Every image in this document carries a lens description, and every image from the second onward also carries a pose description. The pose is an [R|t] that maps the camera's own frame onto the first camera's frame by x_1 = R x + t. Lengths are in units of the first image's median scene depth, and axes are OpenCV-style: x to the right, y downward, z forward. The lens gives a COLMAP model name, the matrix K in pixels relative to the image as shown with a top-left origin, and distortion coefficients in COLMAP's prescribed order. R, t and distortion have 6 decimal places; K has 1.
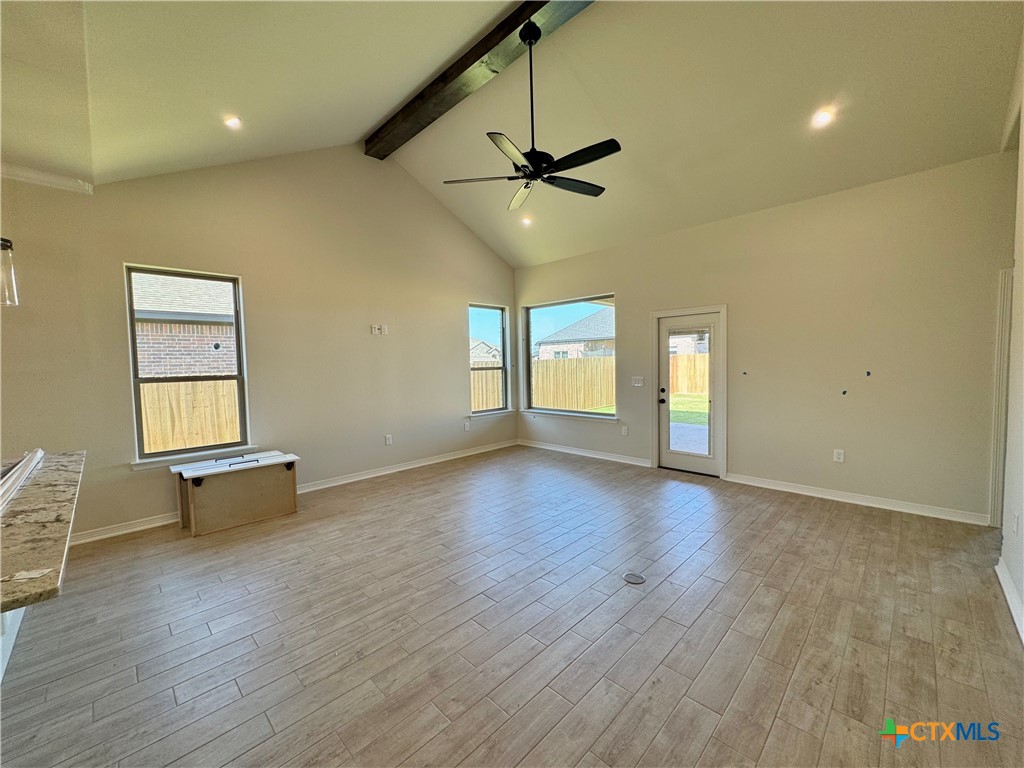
lens RADIAL K [[407.8, 0, 511.8], [0, 407.8, 383.9], [0, 0, 1]] dist [-0.001979, 0.000344]
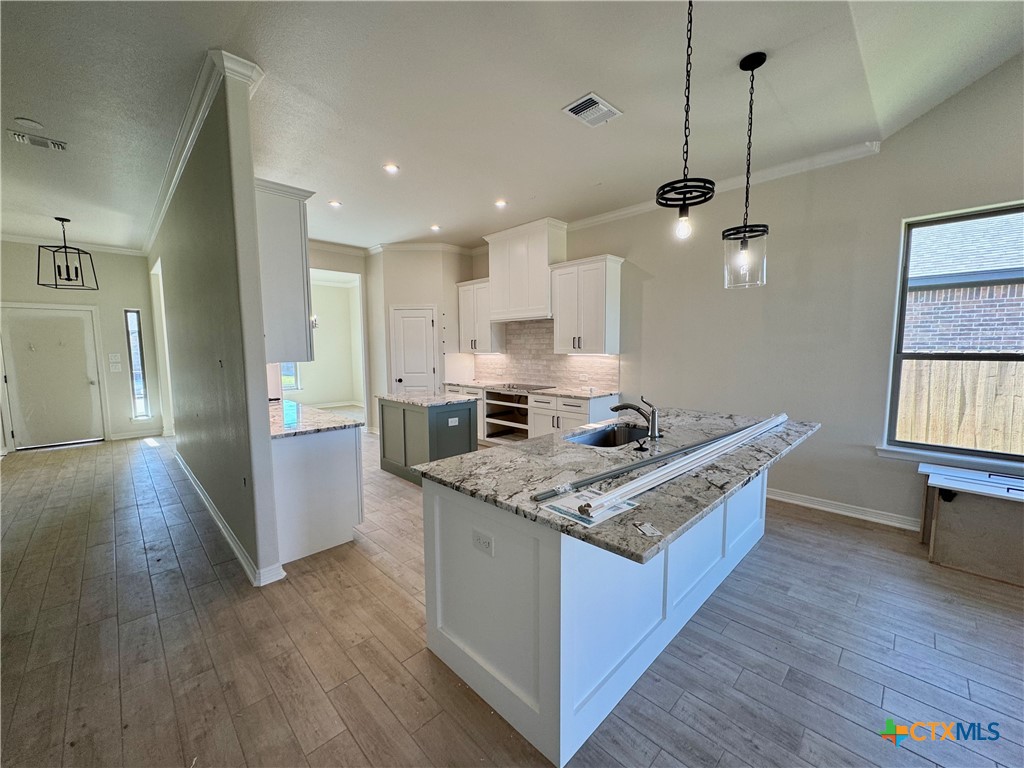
lens RADIAL K [[407.8, 0, 509.0], [0, 407.8, 385.1], [0, 0, 1]] dist [-0.001979, 0.000344]
pose [[-0.013230, 0.115539, -0.993215, -0.040695], [-0.047257, 0.992120, 0.116041, -0.008750], [0.998795, 0.048472, -0.007665, 0.189253]]
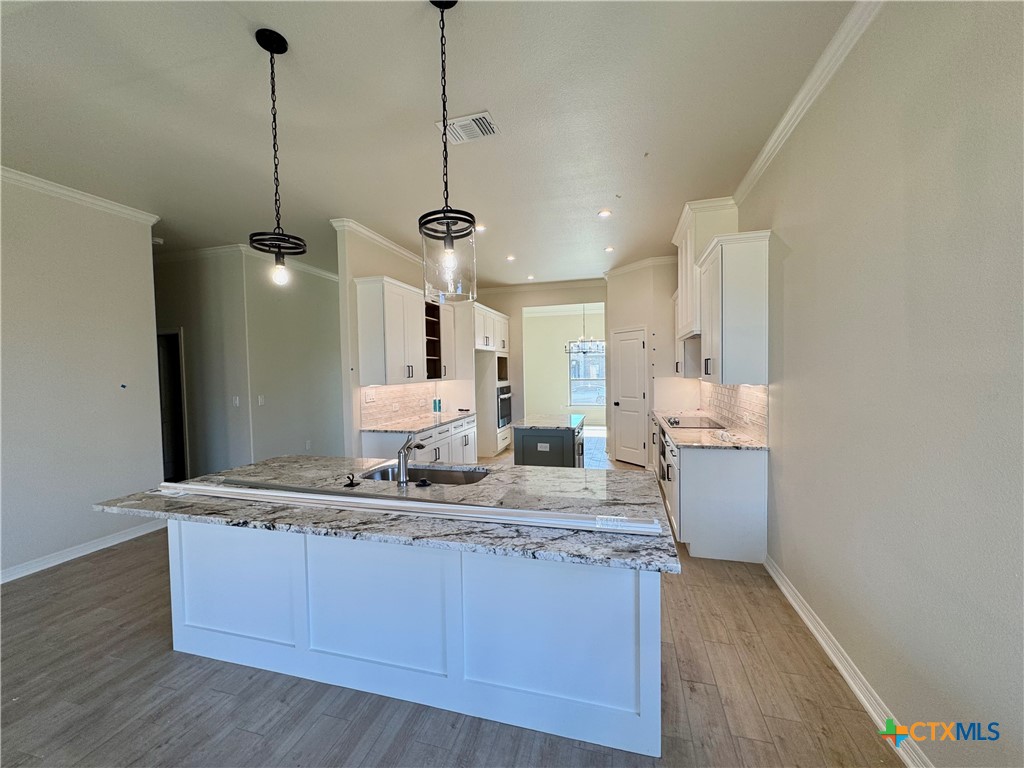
lens RADIAL K [[407.8, 0, 512.6], [0, 407.8, 385.5], [0, 0, 1]] dist [-0.001979, 0.000344]
pose [[-0.867351, 0.055938, -0.494543, -0.548626], [0.009169, 0.995291, 0.096496, -0.055107], [0.497612, 0.079162, -0.863780, 1.009739]]
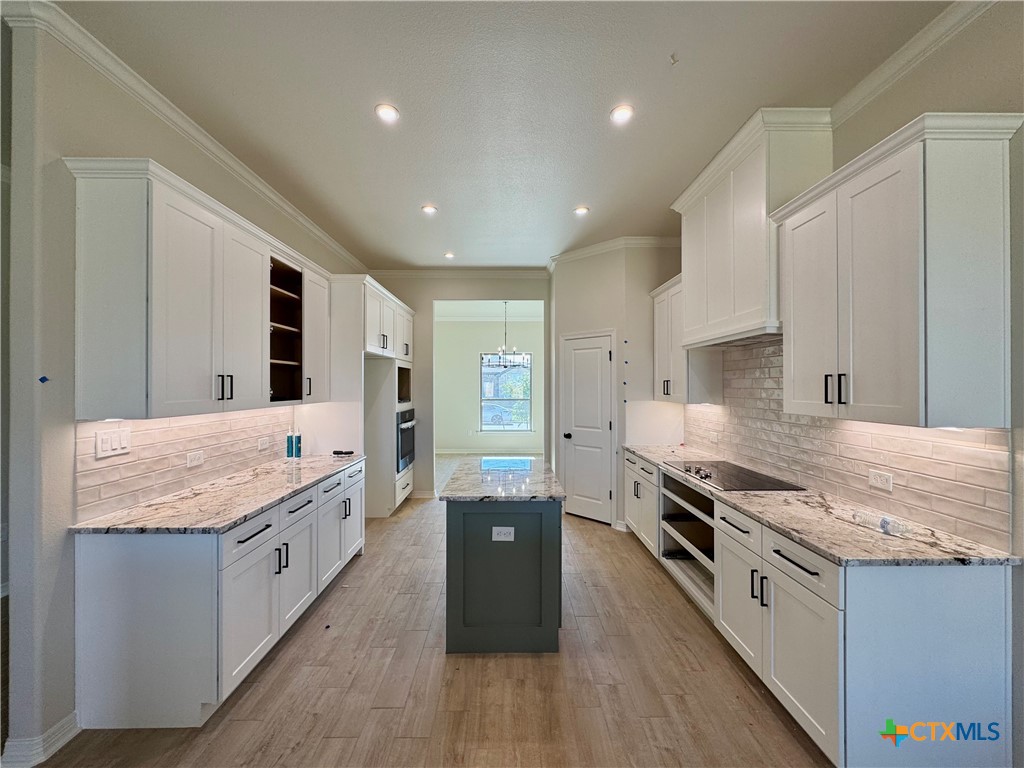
lens RADIAL K [[407.8, 0, 512.9], [0, 407.8, 384.7], [0, 0, 1]] dist [-0.001979, 0.000344]
pose [[-0.699589, 0.019429, -0.714281, -0.772842], [-0.024428, 0.998396, 0.051083, -0.023560], [0.714128, 0.053185, -0.697992, 0.470574]]
